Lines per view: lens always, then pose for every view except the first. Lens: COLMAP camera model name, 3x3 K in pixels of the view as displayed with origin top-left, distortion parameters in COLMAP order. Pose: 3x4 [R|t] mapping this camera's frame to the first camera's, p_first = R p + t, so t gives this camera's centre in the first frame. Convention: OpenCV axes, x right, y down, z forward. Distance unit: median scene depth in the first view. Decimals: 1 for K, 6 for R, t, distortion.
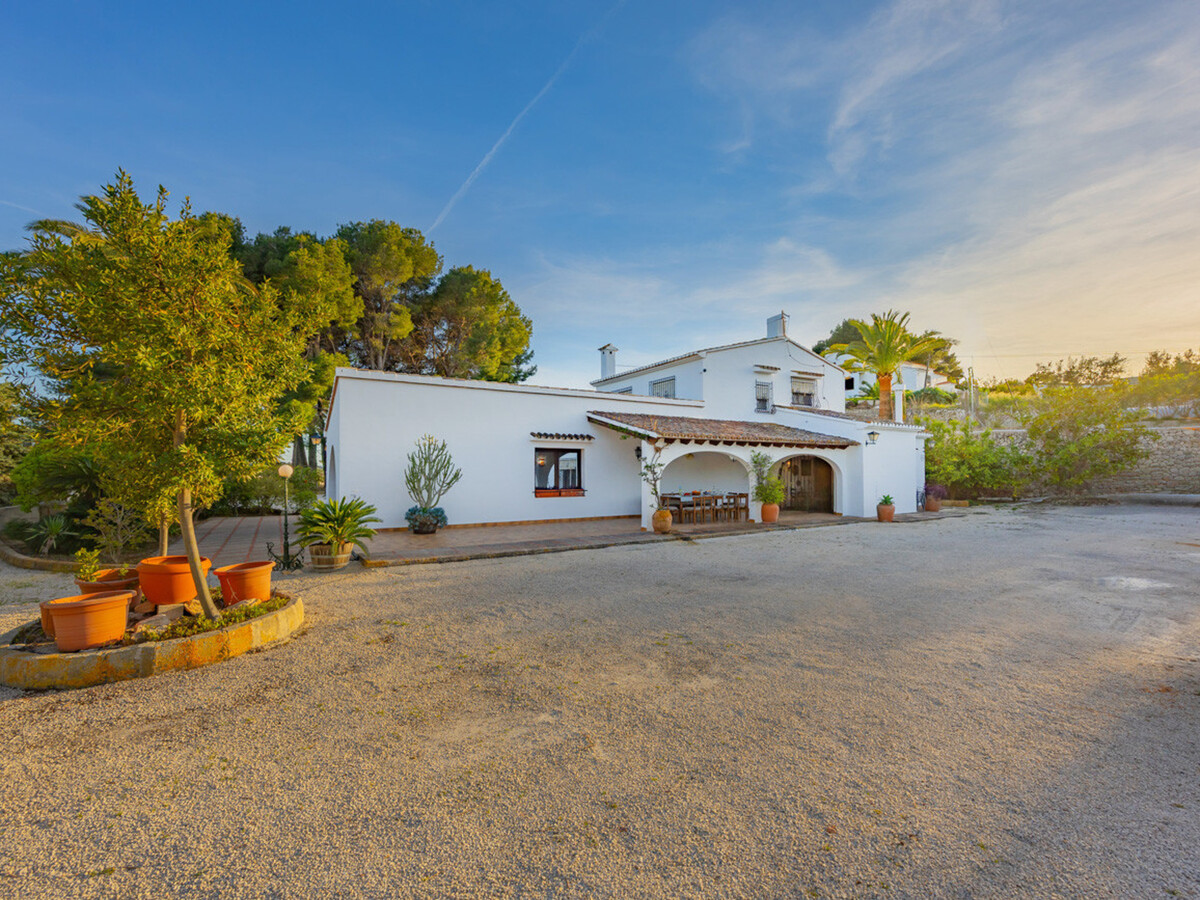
lens RADIAL K [[525.7, 0, 595.0], [0, 525.7, 462.9], [0, 0, 1]] dist [-0.002496, -0.000320]
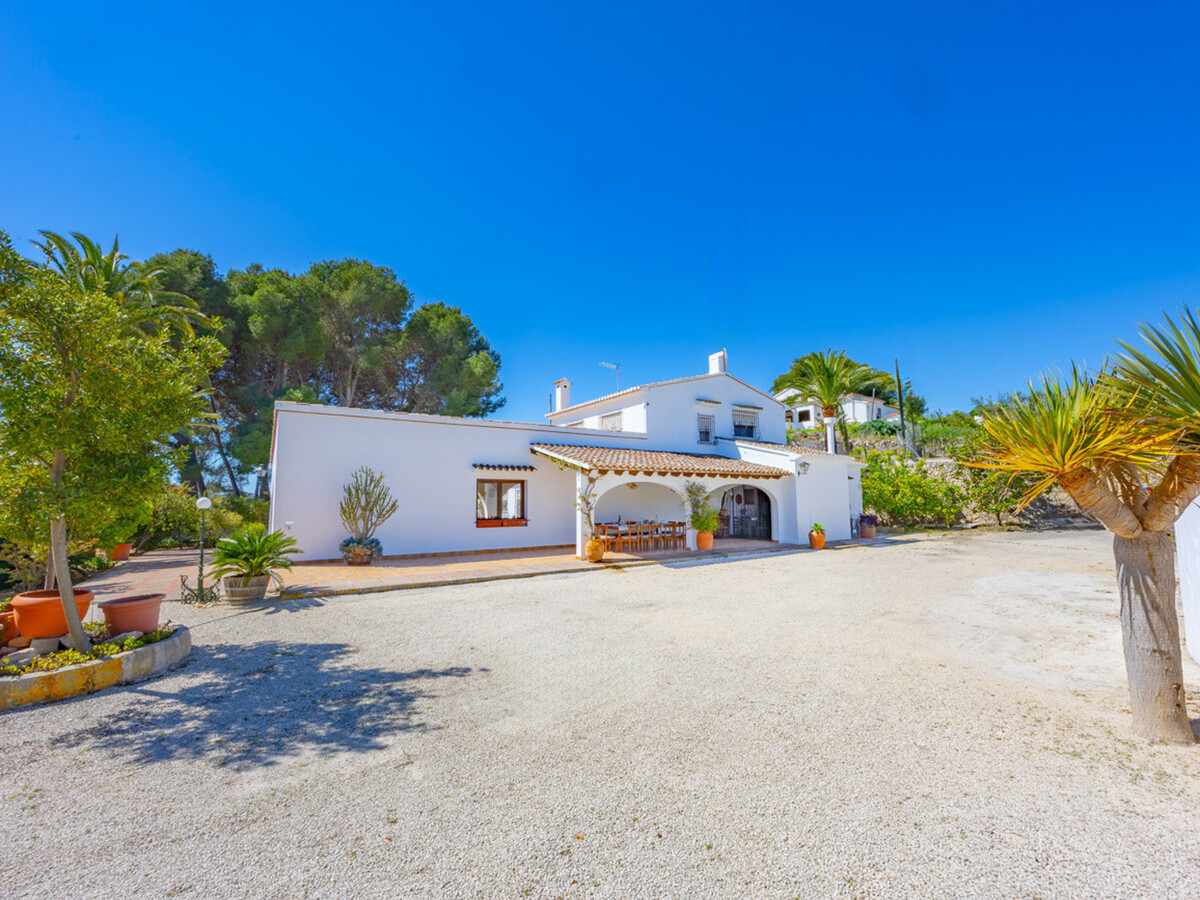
lens RADIAL K [[517.7, 0, 595.6], [0, 517.7, 448.2], [0, 0, 1]] dist [-0.000824, -0.000003]
pose [[0.999052, -0.001007, 0.043522, 0.065843], [0.004699, 0.996386, -0.084807, -0.001146], [-0.043279, 0.084931, 0.995446, -0.020144]]
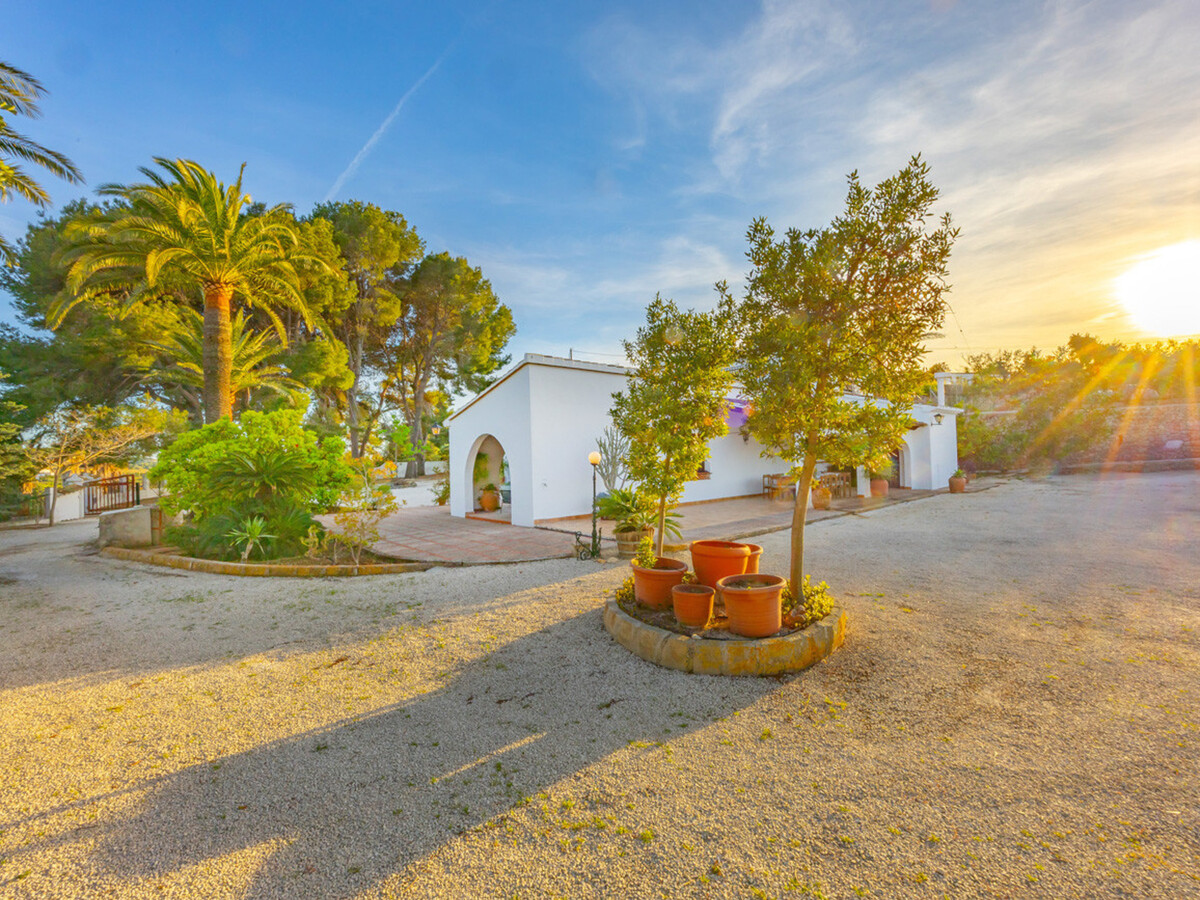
lens RADIAL K [[517.7, 0, 595.6], [0, 517.7, 448.2], [0, 0, 1]] dist [-0.000824, -0.000003]
pose [[0.987005, -0.023507, 0.158964, -0.378478], [0.024548, 0.999688, -0.004587, 0.001392], [-0.158806, 0.008429, 0.987274, 0.023497]]
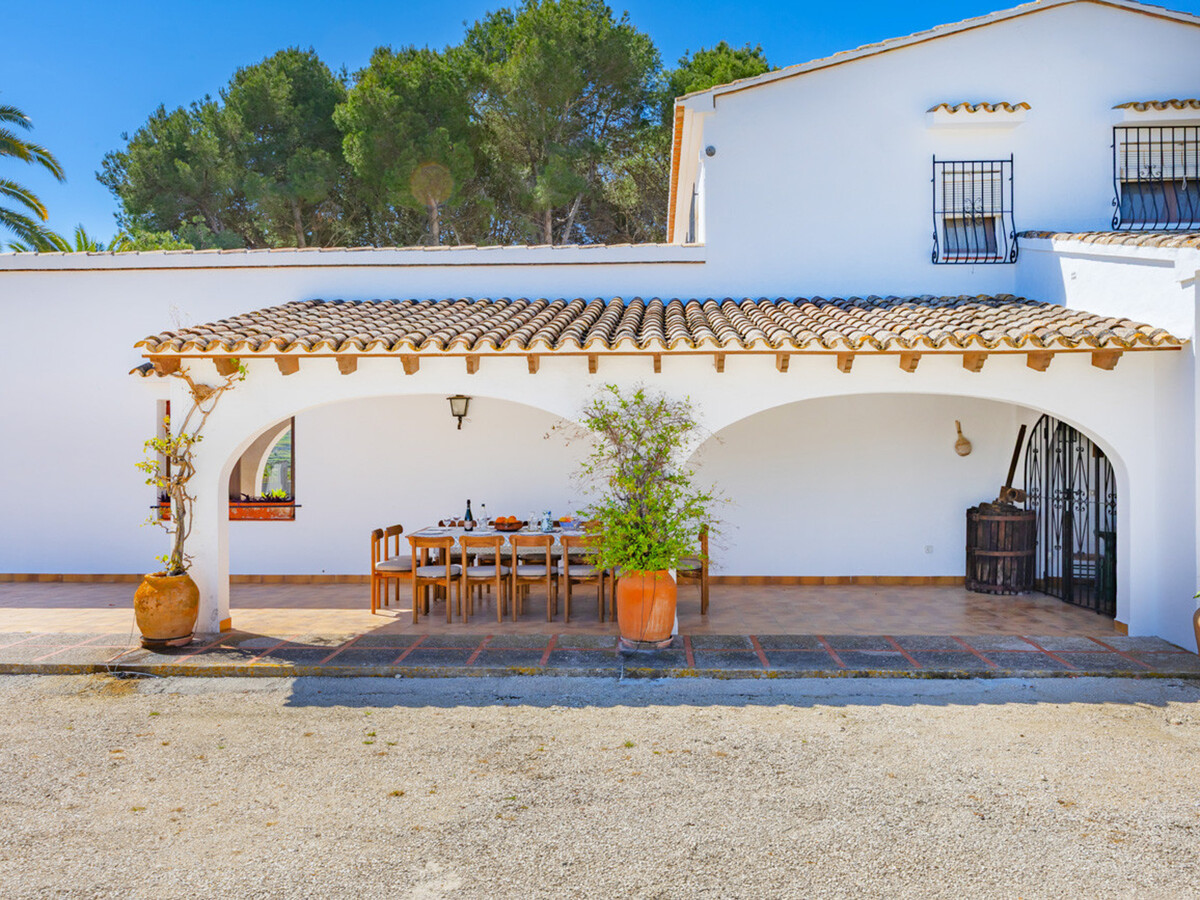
lens RADIAL K [[1013.7, 0, 600.0], [0, 1013.7, 450.0], [0, 0, 1]] dist [-0.054700, 0.001789]
pose [[0.831413, -0.005641, -0.555626, 0.545325], [0.003092, 0.999980, -0.005524, 0.015797], [0.555646, 0.002875, 0.831414, 0.487615]]
